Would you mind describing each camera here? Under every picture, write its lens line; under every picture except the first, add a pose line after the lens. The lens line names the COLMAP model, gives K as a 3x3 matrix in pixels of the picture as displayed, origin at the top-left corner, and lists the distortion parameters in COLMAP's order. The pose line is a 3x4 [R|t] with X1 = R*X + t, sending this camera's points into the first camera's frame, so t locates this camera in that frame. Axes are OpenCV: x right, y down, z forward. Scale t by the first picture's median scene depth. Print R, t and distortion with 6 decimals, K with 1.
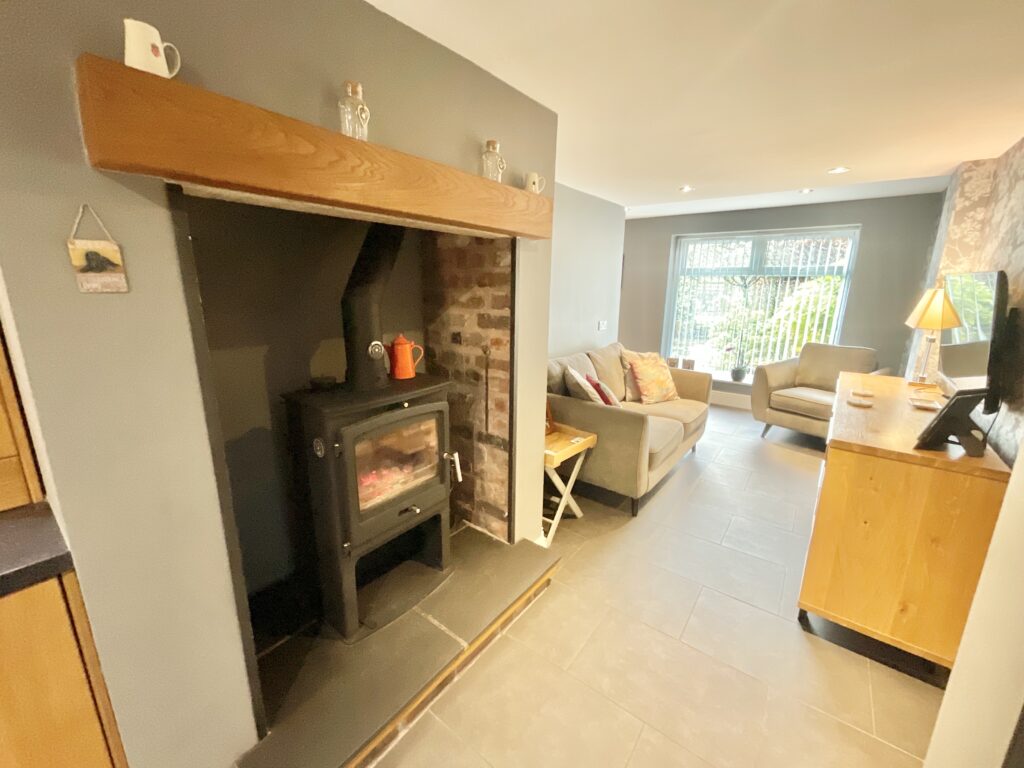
lens RADIAL K [[415.3, 0, 511.0], [0, 415.3, 382.5], [0, 0, 1]] dist [0.001606, 0.000007]
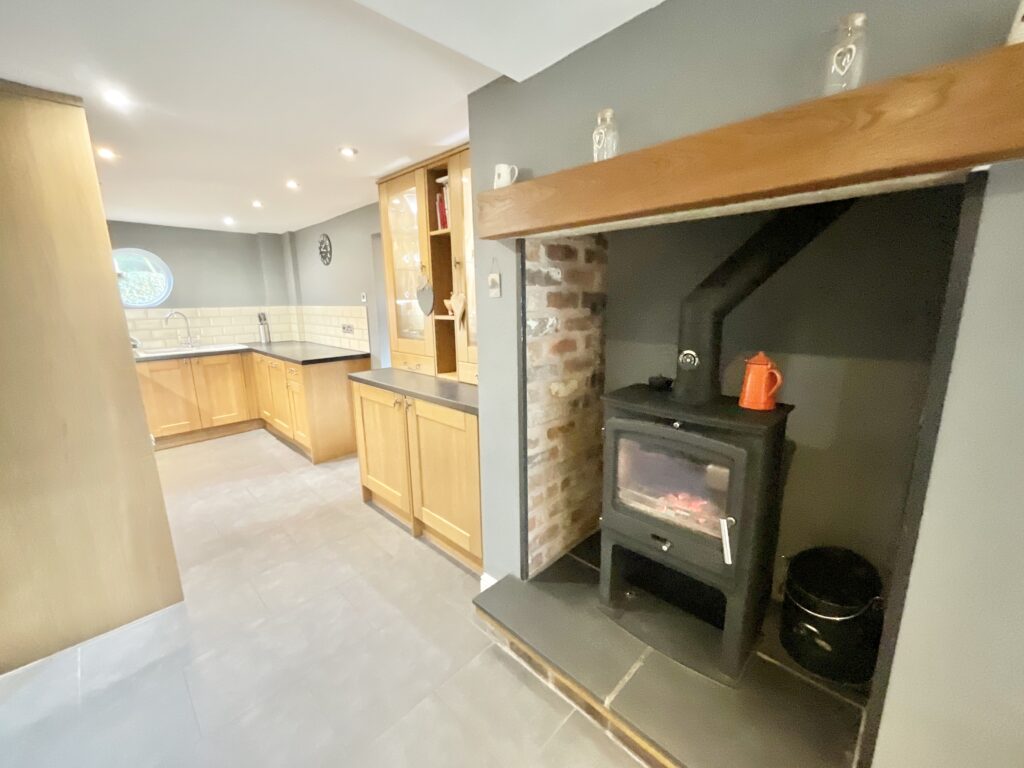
lens RADIAL K [[416.2, 0, 508.7], [0, 416.2, 378.4], [0, 0, 1]] dist [-0.001523, -0.000020]
pose [[-0.122386, 0.186117, -0.974875, 0.625696], [-0.212067, 0.954670, 0.208883, -0.147962], [0.969561, 0.232303, -0.077369, 0.703998]]
